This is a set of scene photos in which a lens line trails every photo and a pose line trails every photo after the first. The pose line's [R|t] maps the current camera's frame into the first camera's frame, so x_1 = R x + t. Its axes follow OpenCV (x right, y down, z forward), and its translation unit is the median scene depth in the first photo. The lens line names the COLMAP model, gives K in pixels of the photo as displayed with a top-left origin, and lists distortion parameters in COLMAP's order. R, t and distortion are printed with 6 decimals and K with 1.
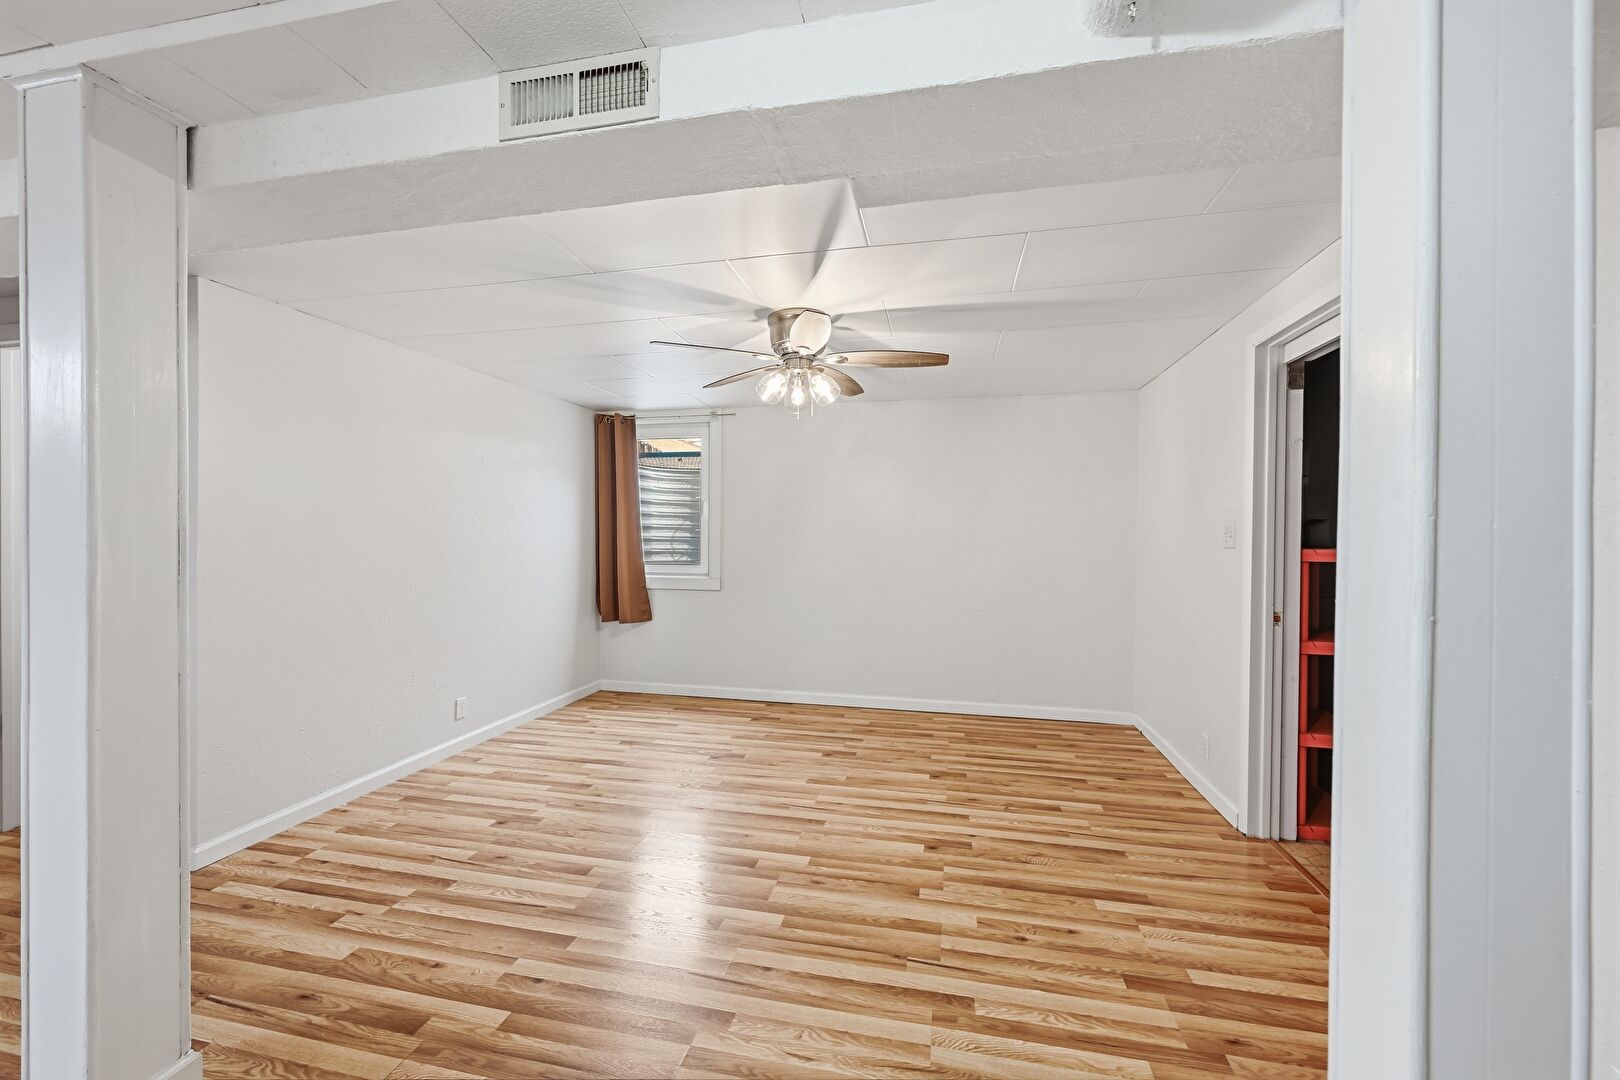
lens RADIAL K [[640.3, 0, 811.8], [0, 640.3, 536.3], [0, 0, 1]] dist [-0.000081, -0.000583]
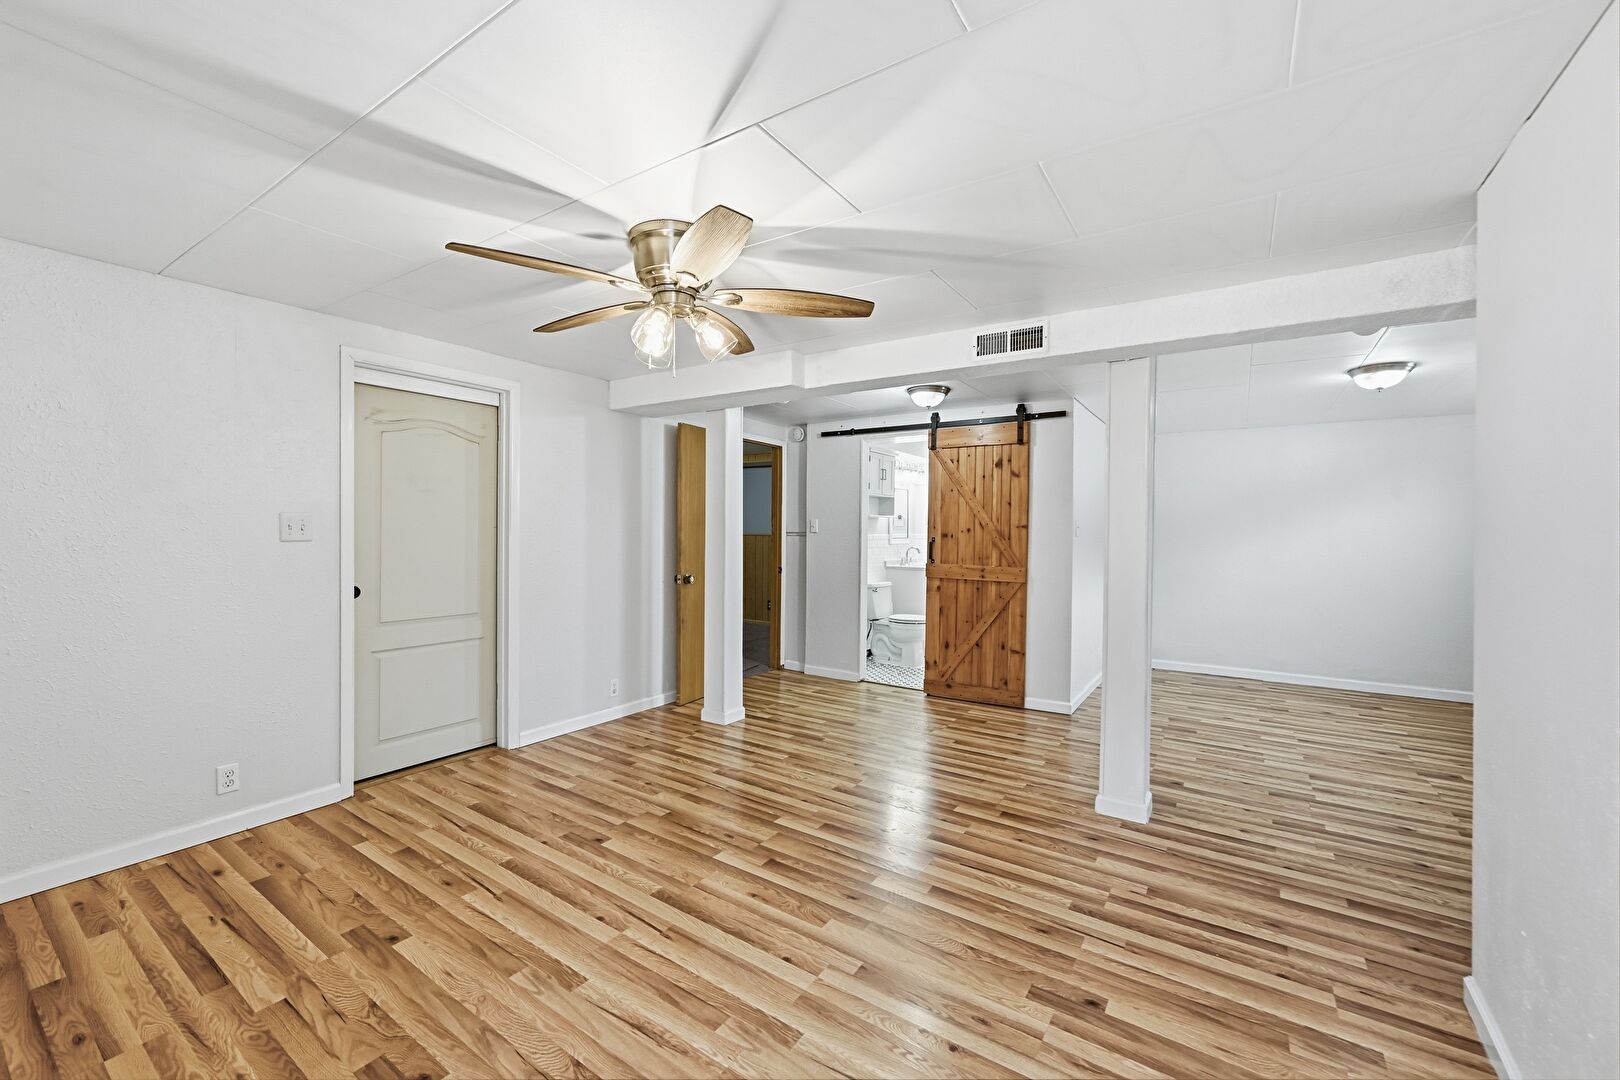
lens RADIAL K [[640.3, 0, 807.9], [0, 640.3, 537.7], [0, 0, 1]] dist [-0.000081, -0.000583]
pose [[-0.926719, -0.019396, 0.375255, -0.538900], [-0.011957, 0.999683, 0.022142, -0.019840], [-0.375565, 0.016032, -0.926657, 1.992667]]
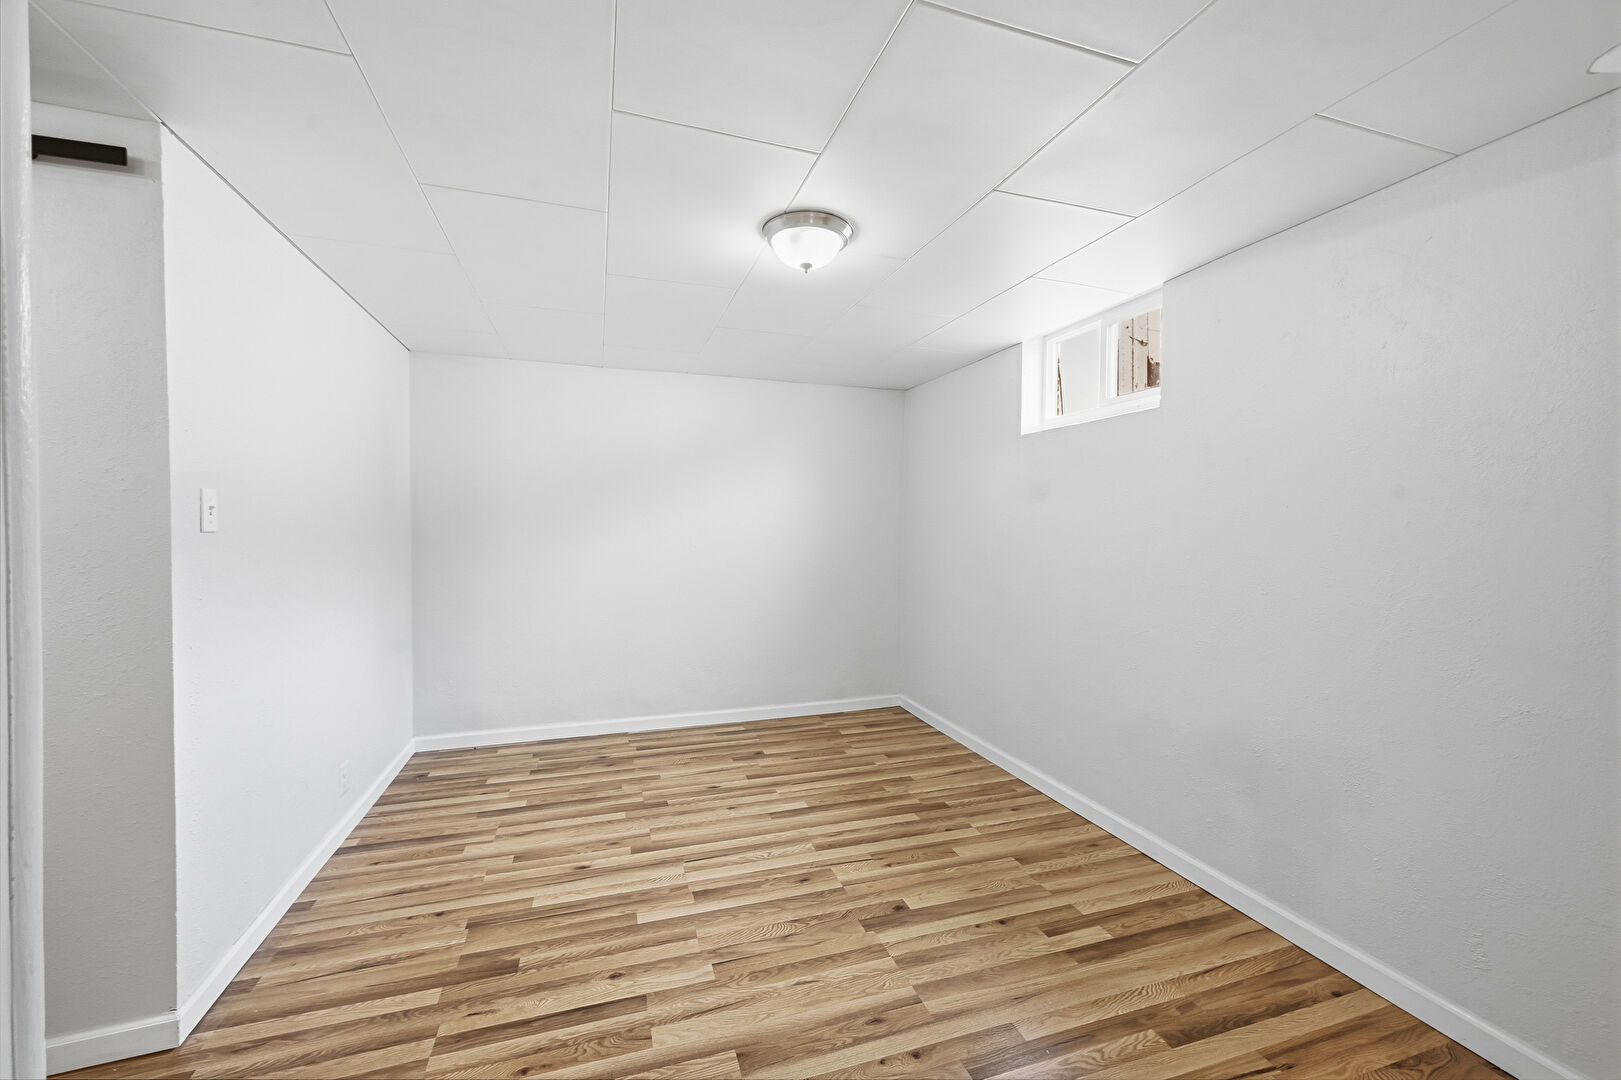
lens RADIAL K [[640.7, 0, 801.4], [0, 640.7, 538.0], [0, 0, 1]] dist [-0.000081, -0.000583]
pose [[-0.863330, 0.000748, -0.504639, -0.602734], [-0.018997, 0.999242, 0.033982, -0.019805], [0.504282, 0.038924, -0.862662, 1.682410]]
